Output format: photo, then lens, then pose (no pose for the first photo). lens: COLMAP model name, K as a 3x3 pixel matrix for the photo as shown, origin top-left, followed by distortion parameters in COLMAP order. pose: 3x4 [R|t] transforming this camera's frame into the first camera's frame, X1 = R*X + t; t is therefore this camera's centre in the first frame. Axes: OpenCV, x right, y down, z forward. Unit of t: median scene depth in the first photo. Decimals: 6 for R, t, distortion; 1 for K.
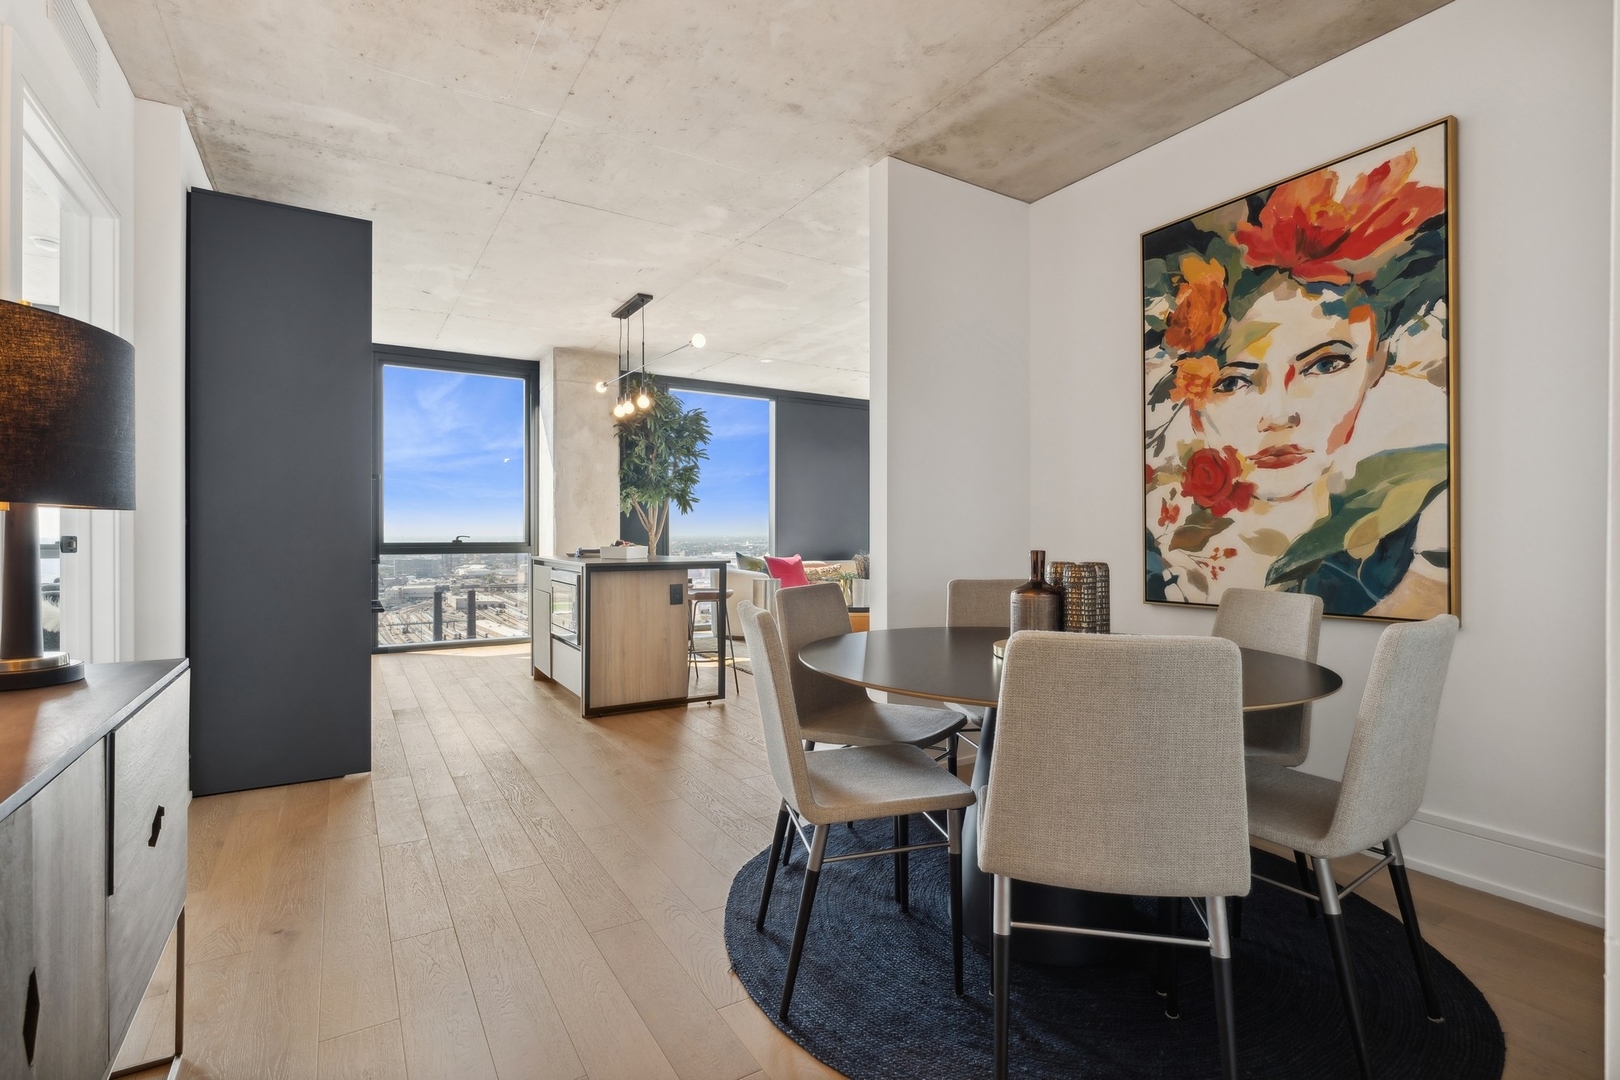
lens RADIAL K [[754.7, 0, 807.0], [0, 754.7, 535.6], [0, 0, 1]] dist [-0.001853, 0.000128]
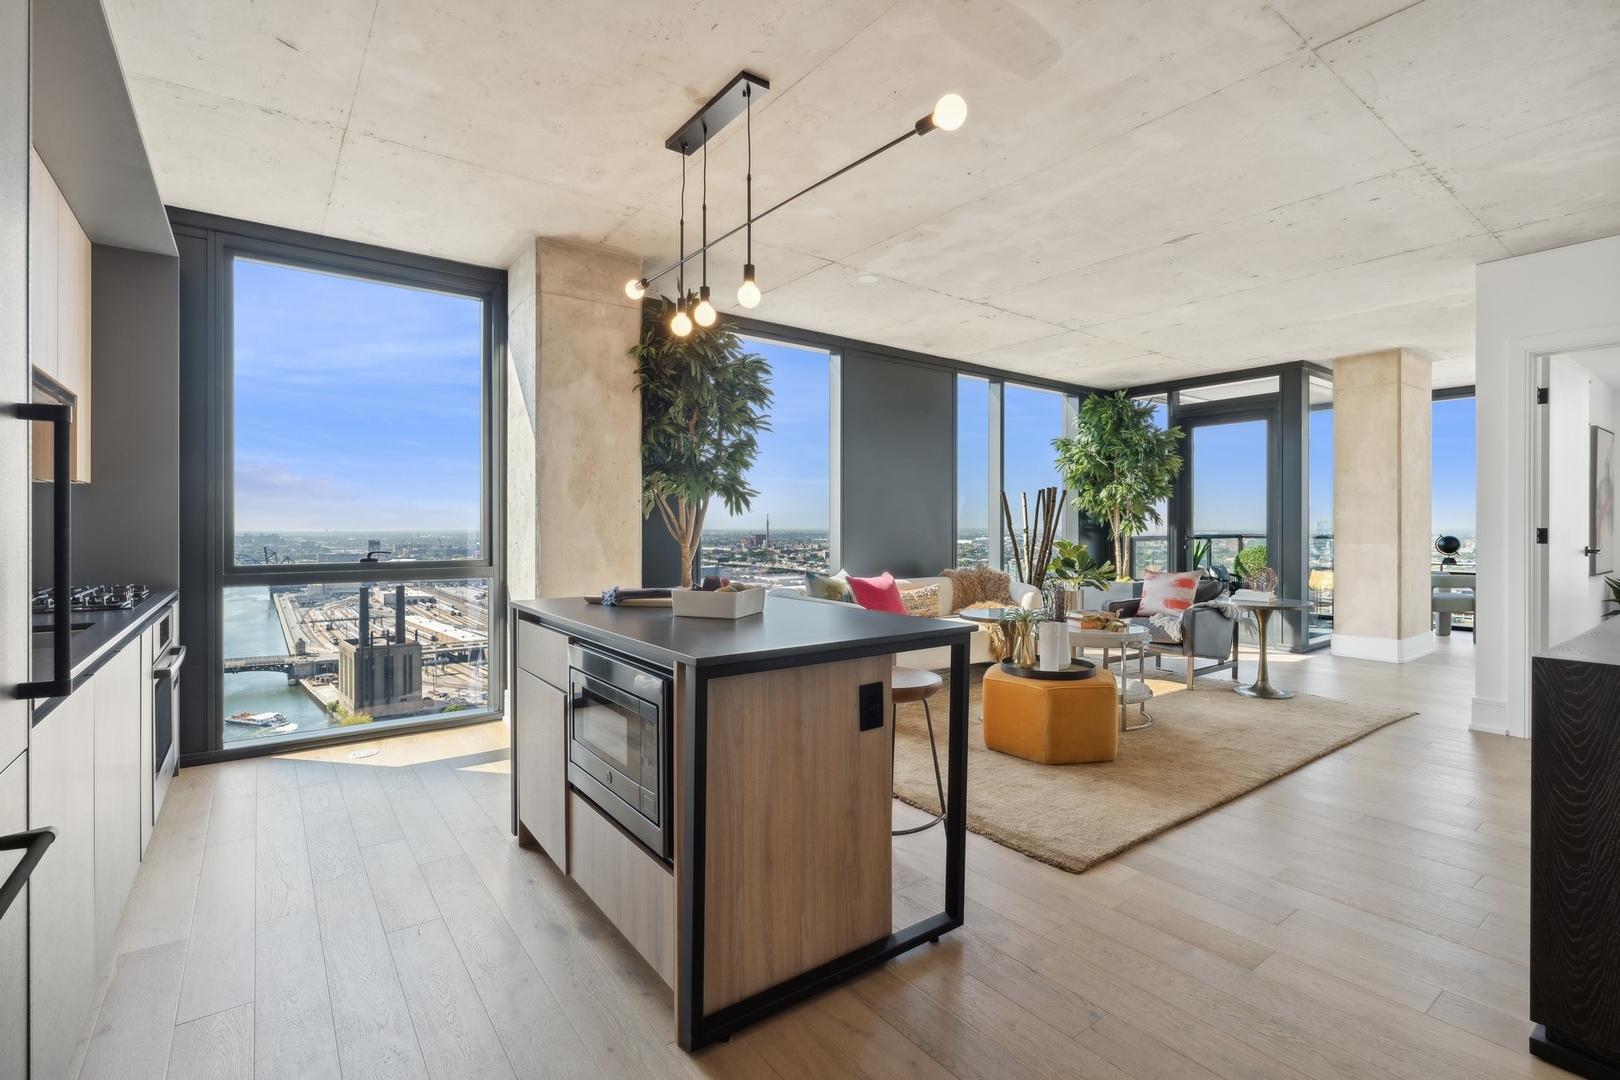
lens RADIAL K [[738.4, 0, 806.7], [0, 738.4, 529.2], [0, 0, 1]] dist [-0.002304, -0.000031]
pose [[0.996378, -0.001183, 0.085028, -0.395053], [0.001126, 0.999999, 0.000725, -0.041522], [-0.085028, -0.000627, 0.996378, 0.916817]]
